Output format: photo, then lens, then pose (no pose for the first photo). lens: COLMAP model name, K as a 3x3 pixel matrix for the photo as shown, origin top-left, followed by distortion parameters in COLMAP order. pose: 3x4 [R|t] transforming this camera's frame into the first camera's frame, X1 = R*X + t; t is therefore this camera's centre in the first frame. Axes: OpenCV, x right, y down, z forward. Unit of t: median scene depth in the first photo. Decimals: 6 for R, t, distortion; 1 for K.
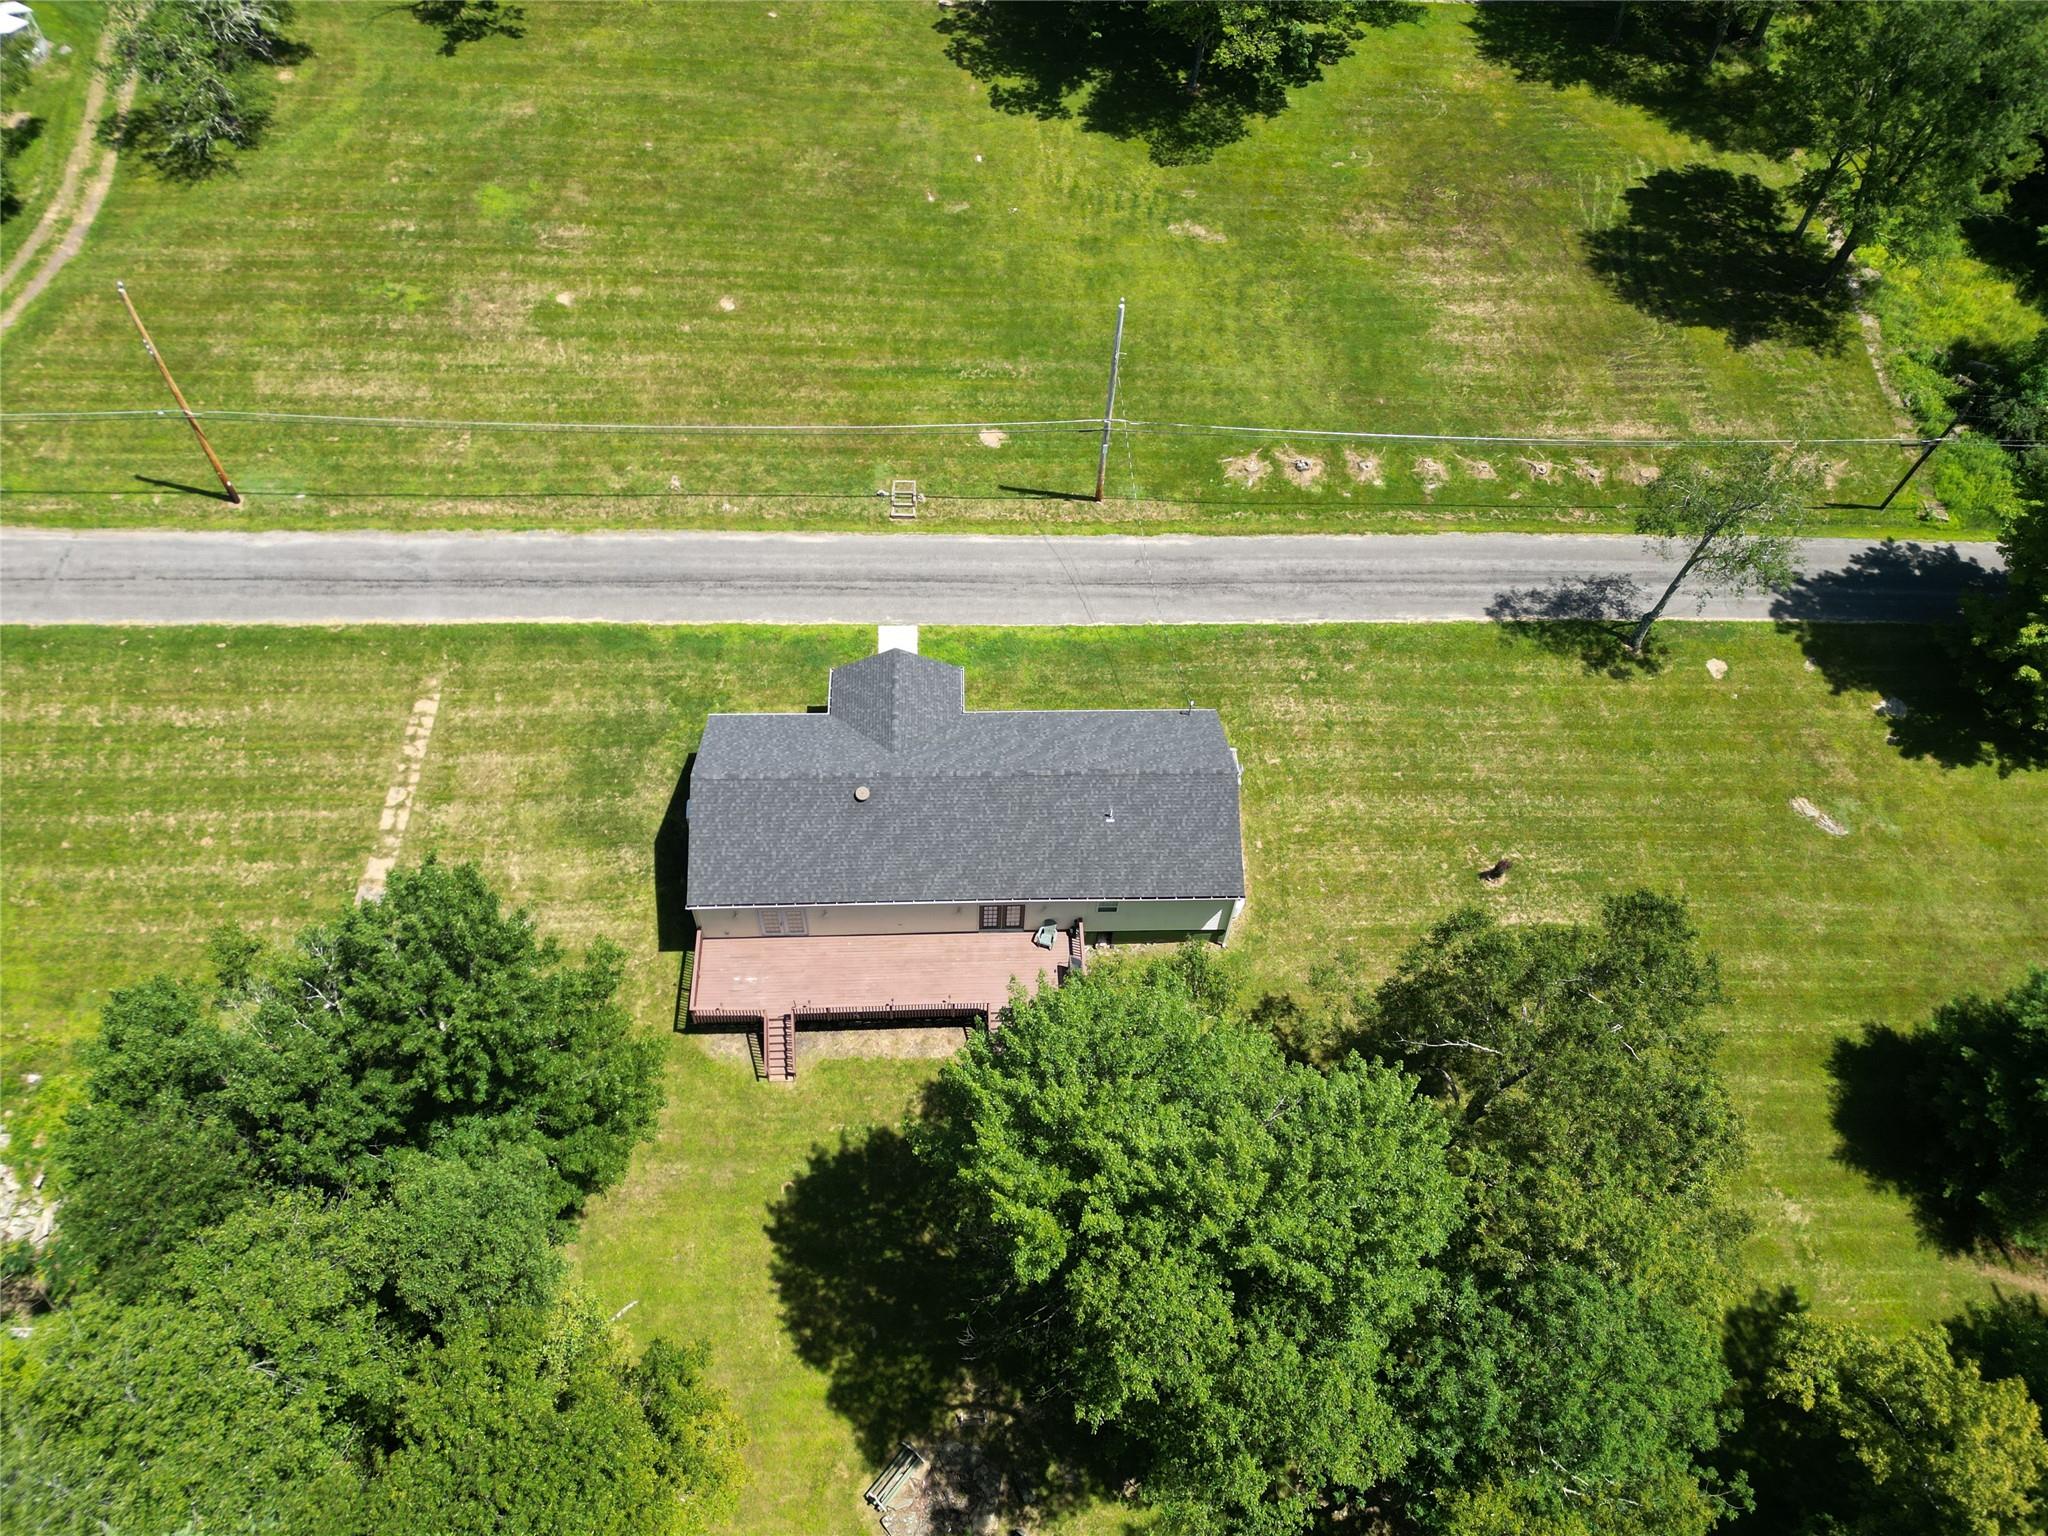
lens RADIAL K [[1429.4, 0, 1037.0], [0, 1429.4, 769.4], [0, 0, 1]] dist [0.066034, -0.051369]
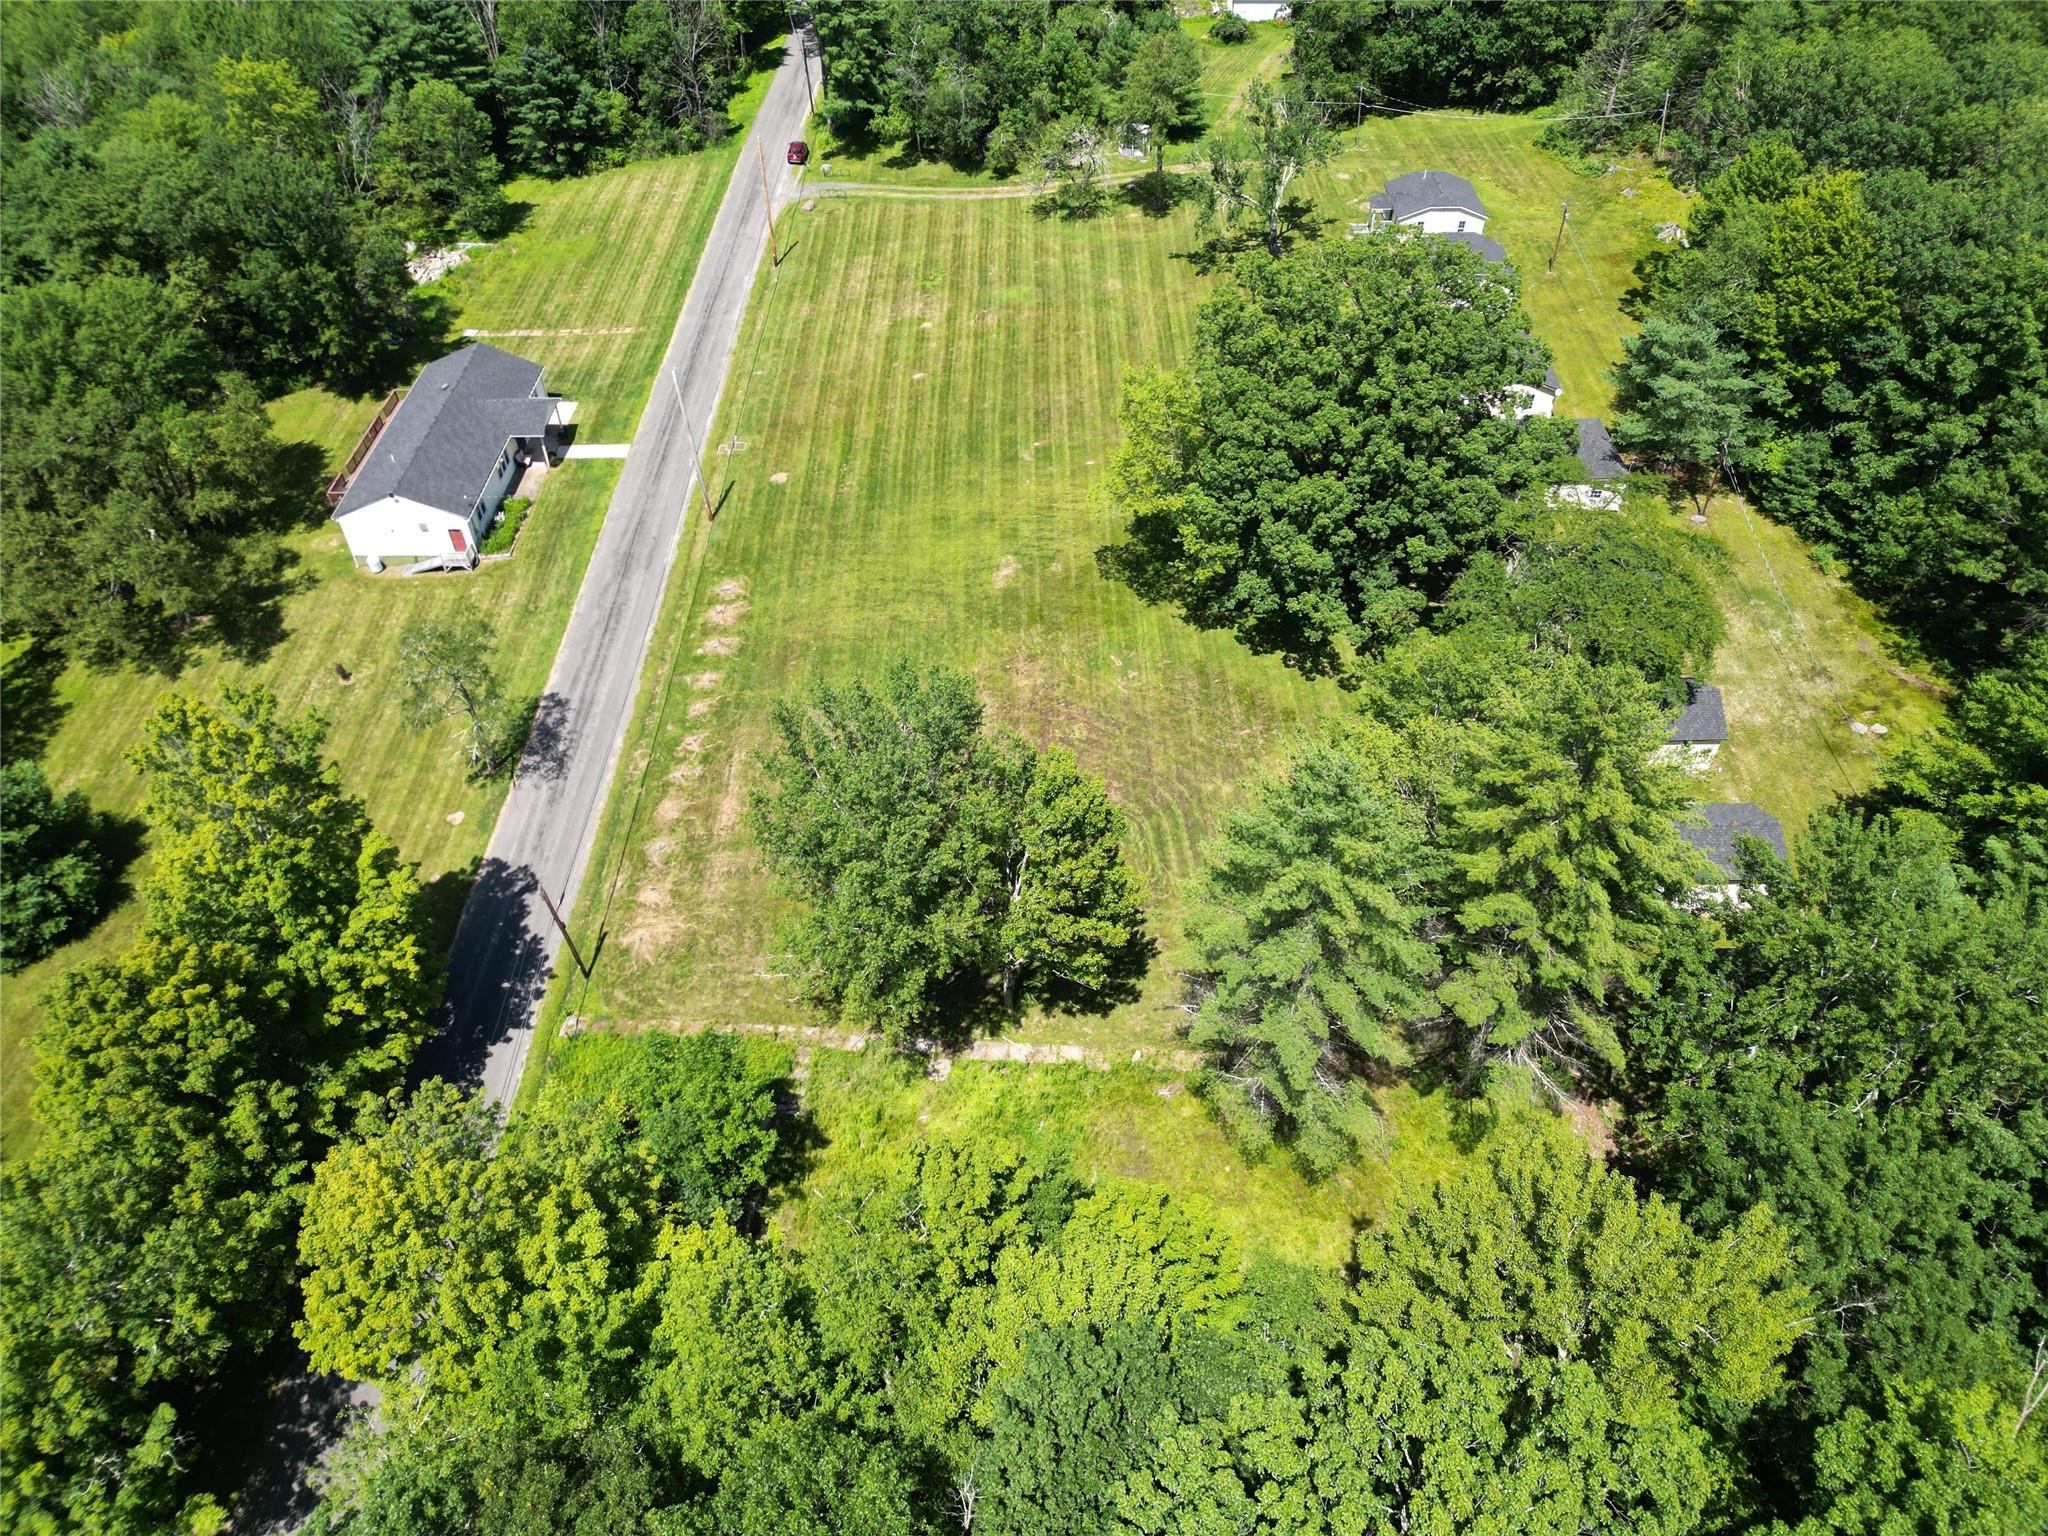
lens RADIAL K [[1429.4, 0, 1037.0], [0, 1429.4, 769.4], [0, 0, 1]] dist [0.066034, -0.051369]
pose [[-0.047314, 0.658376, -0.751201, 1.240785], [-0.804165, 0.420994, 0.419622, -0.924434], [0.592520, 0.623943, 0.509524, 0.592918]]
